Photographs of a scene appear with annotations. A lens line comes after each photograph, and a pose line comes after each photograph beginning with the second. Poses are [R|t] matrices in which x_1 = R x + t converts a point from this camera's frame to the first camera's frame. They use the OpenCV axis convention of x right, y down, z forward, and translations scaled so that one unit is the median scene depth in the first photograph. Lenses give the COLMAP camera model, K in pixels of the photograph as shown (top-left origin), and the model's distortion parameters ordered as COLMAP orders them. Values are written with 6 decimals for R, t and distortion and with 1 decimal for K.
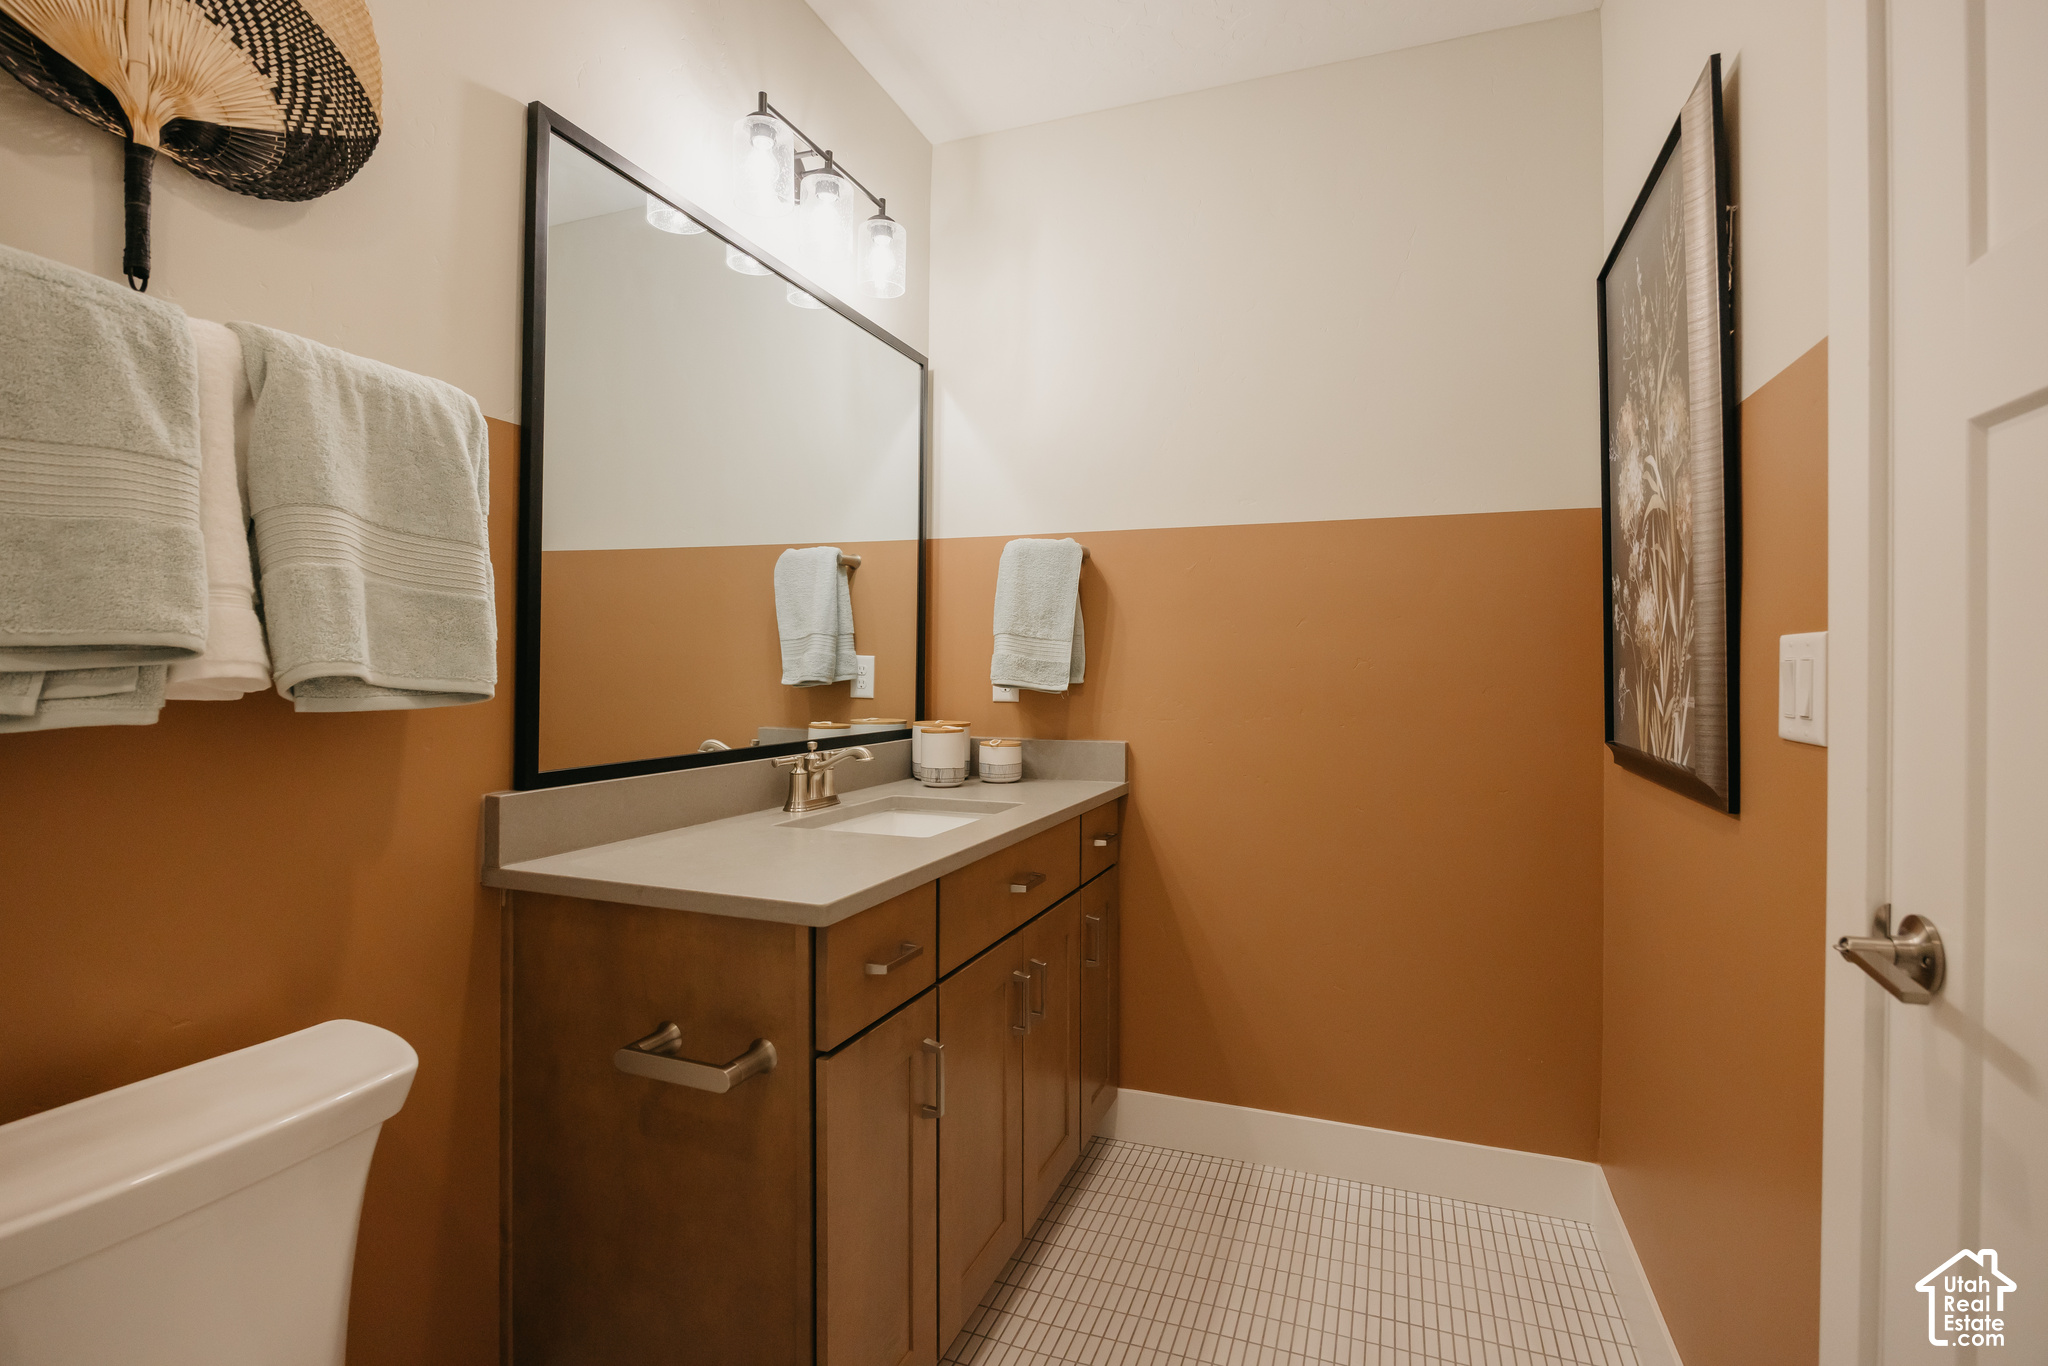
lens RADIAL K [[946.0, 0, 1024.0], [0, 946.0, 683.0], [0, 0, 1]] dist [-0.036095, 0.007218]
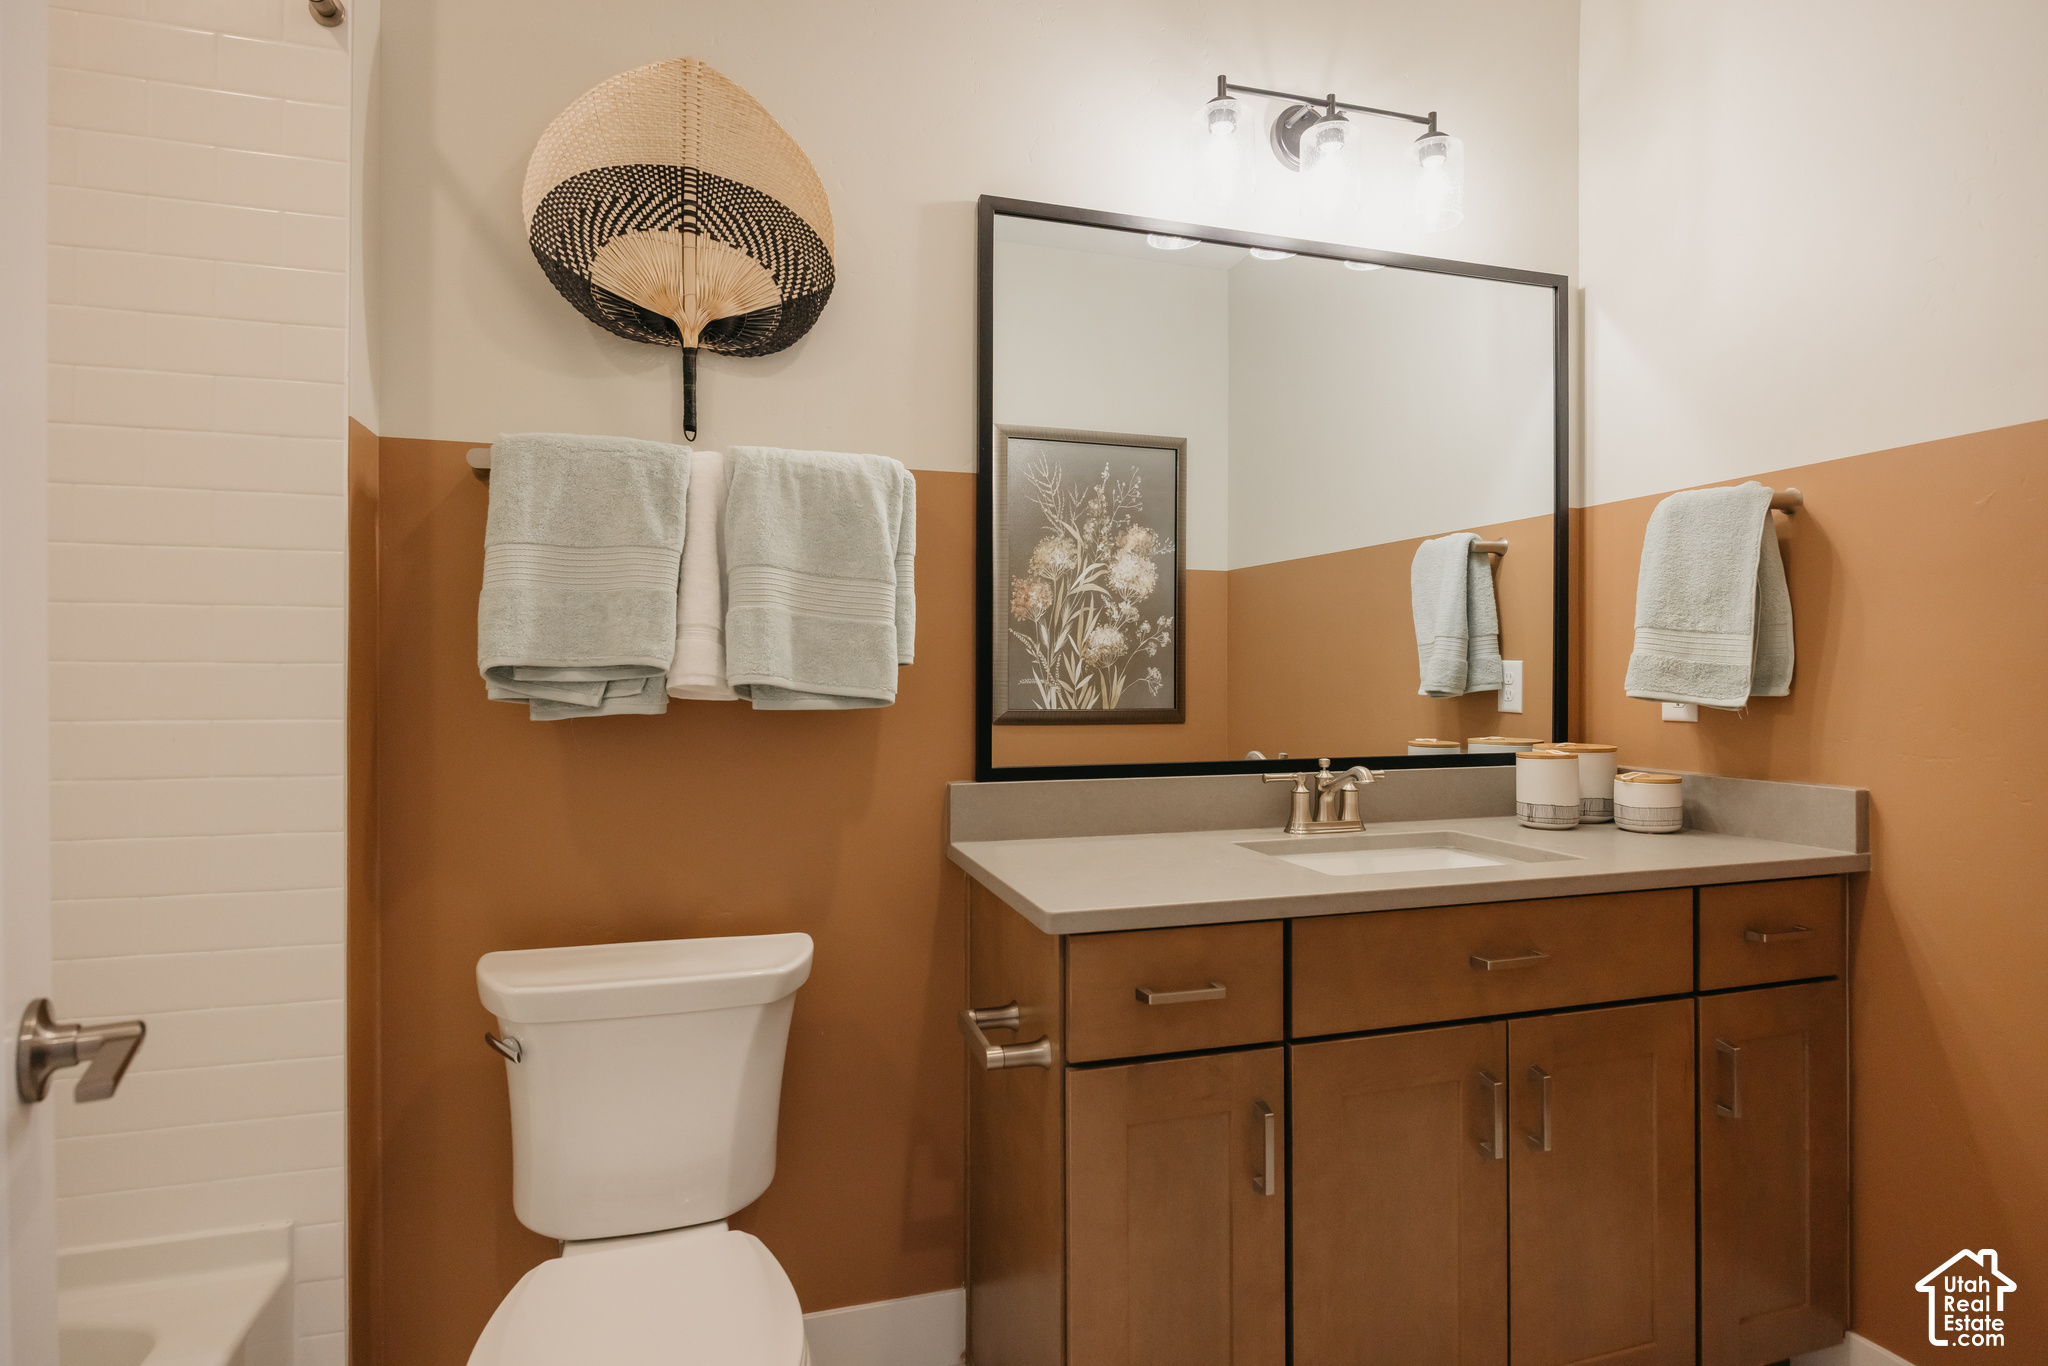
lens RADIAL K [[1023.0, 0, 1024.0], [0, 1023.0, 683.0], [0, 0, 1]] dist [-0.014778, 0.001082]
pose [[0.618956, -0.003746, -0.785416, 0.494067], [-0.005946, 0.999938, -0.009456, 0.002071], [0.785403, 0.010523, 0.618895, 0.237531]]
